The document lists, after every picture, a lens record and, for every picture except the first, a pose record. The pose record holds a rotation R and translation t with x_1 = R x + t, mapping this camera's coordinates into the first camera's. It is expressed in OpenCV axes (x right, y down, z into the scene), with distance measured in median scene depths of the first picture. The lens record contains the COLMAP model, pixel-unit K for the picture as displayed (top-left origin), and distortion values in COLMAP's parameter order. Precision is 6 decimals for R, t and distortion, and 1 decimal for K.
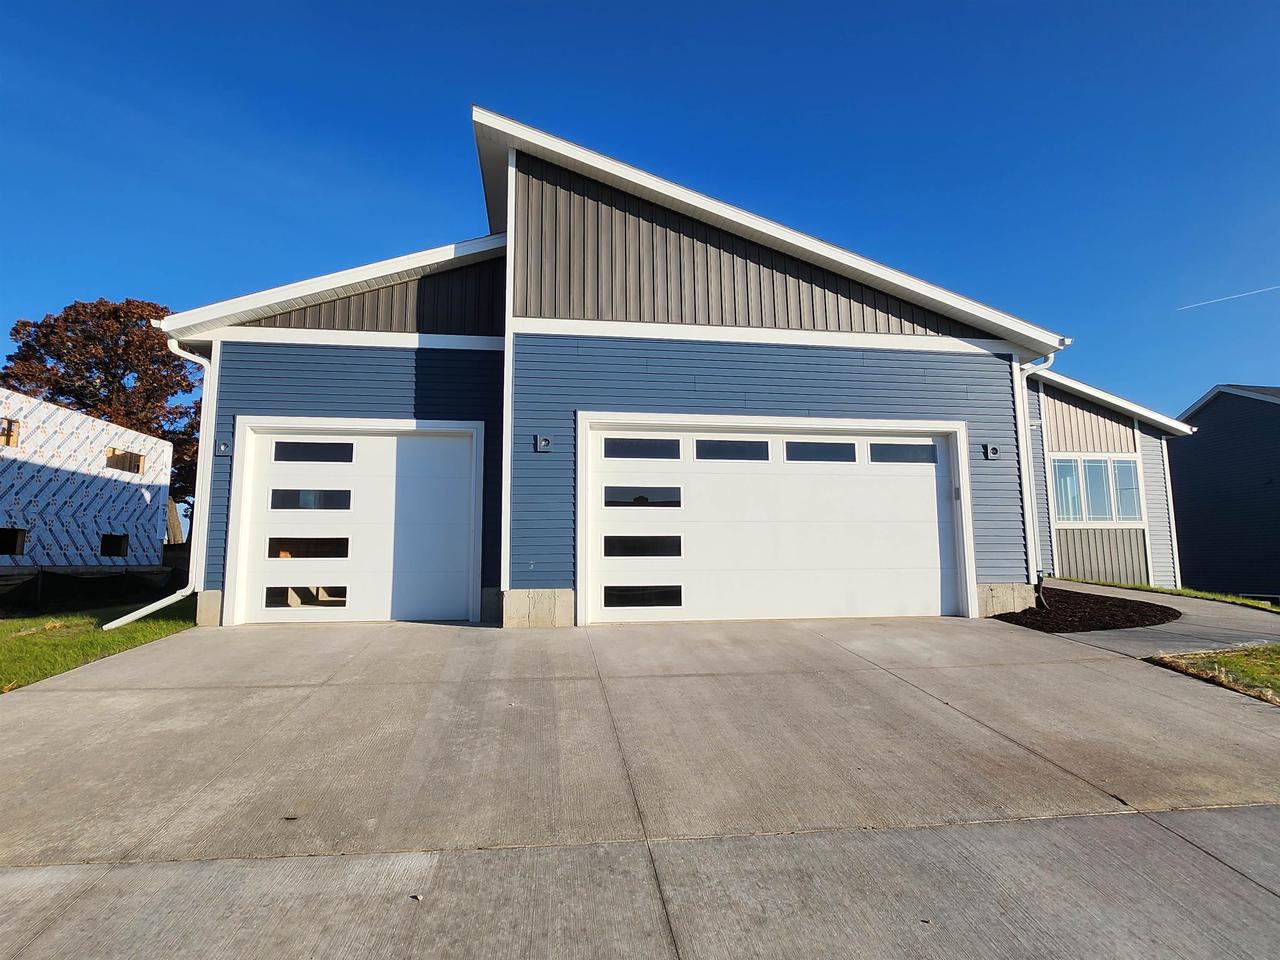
lens RADIAL K [[652.1, 0, 638.4], [0, 652.1, 479.0], [0, 0, 1]] dist [-0.013596, 0.001697]
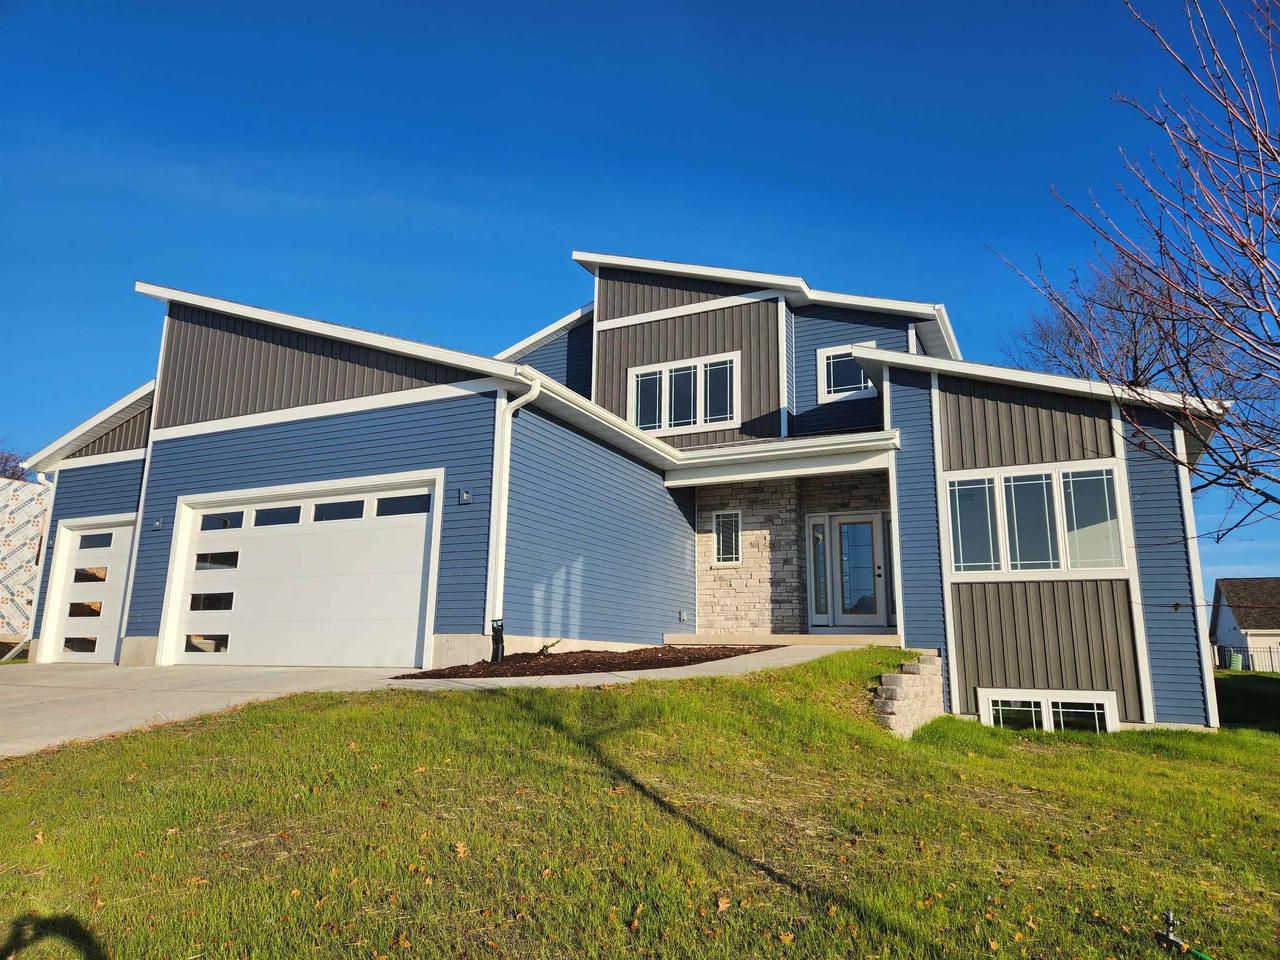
lens RADIAL K [[840.9, 0, 629.8], [0, 840.9, 481.2], [0, 0, 1]] dist [0.061312, -0.009669]
pose [[0.822762, -0.100632, -0.559406, 1.516327], [0.048395, 0.993031, -0.107459, 0.086450], [0.566321, 0.061341, 0.821899, 0.117431]]
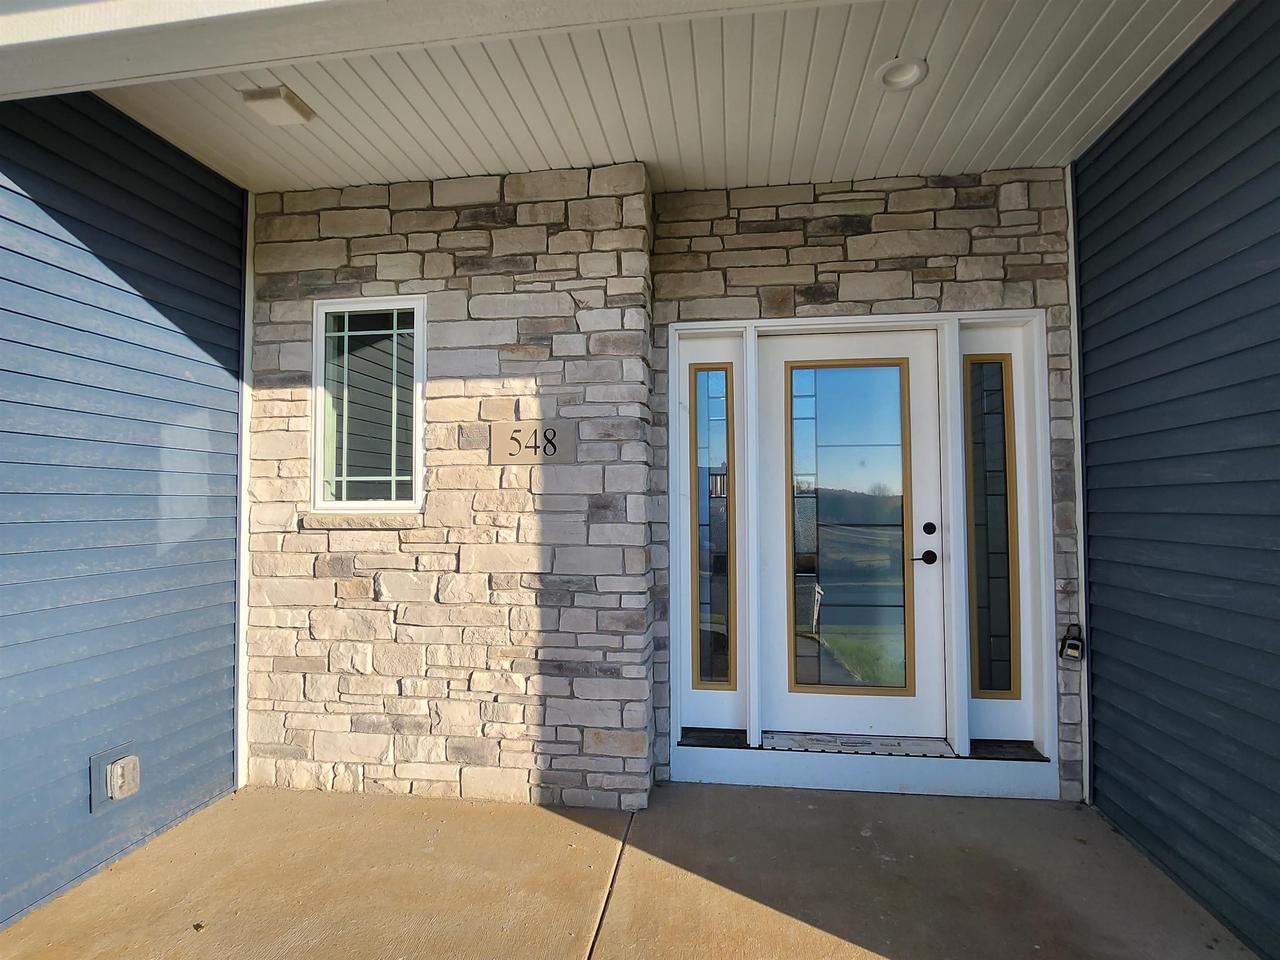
lens RADIAL K [[652.1, 0, 634.0], [0, 652.1, 483.5], [0, 0, 1]] dist [-0.013596, 0.001697]
pose [[0.962109, -0.009887, -0.272487, 0.848541], [0.033106, 0.996185, 0.080745, 0.037614], [0.270649, -0.086707, 0.958765, 1.533638]]
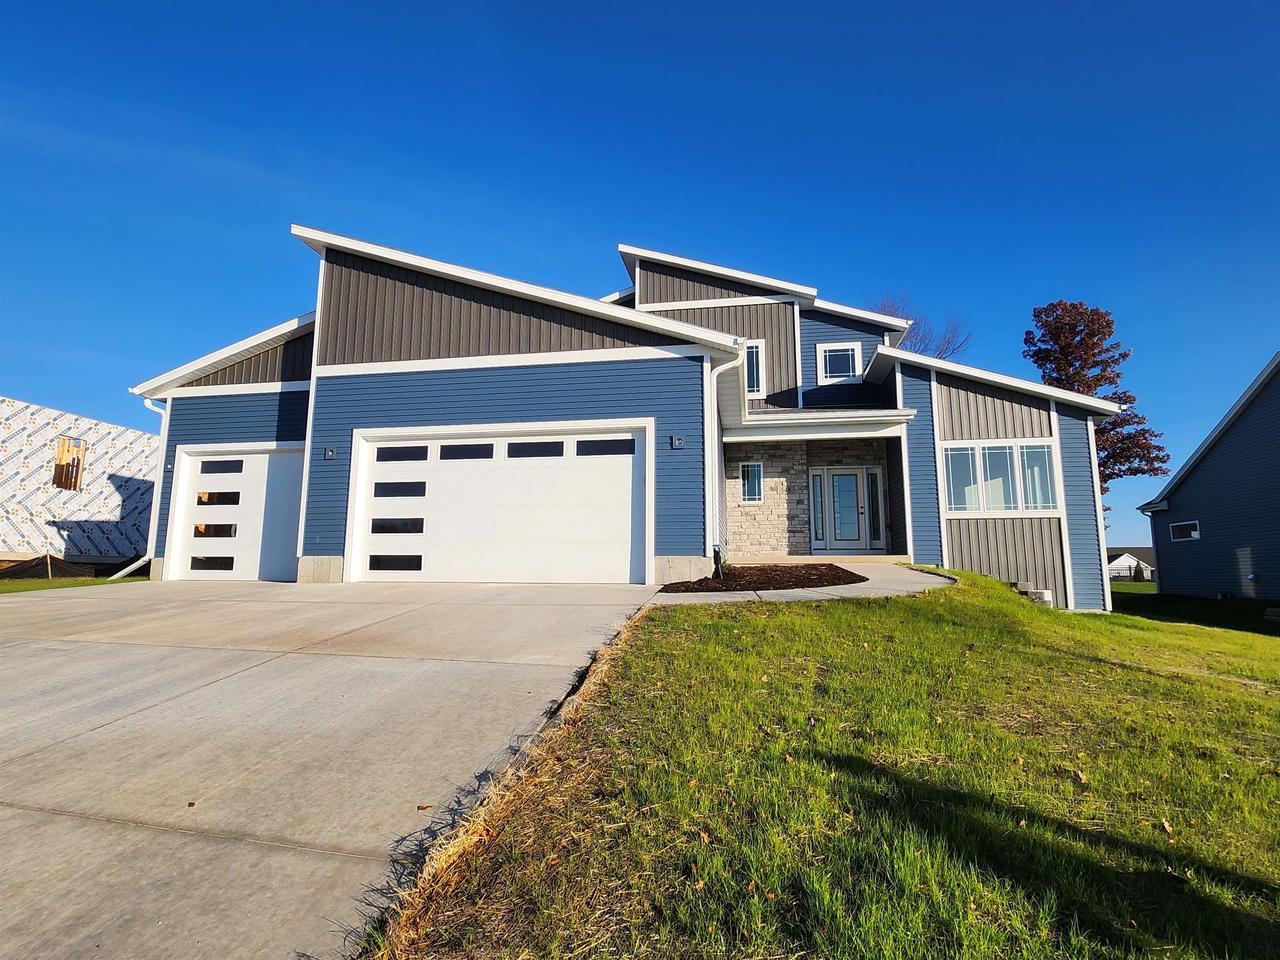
lens RADIAL K [[652.1, 0, 637.2], [0, 652.1, 477.1], [0, 0, 1]] dist [-0.013596, 0.001697]
pose [[0.951997, -0.037643, -0.303785, 0.866412], [0.027657, 0.998928, -0.037109, 0.064096], [0.304857, 0.026926, 0.952018, -0.127827]]
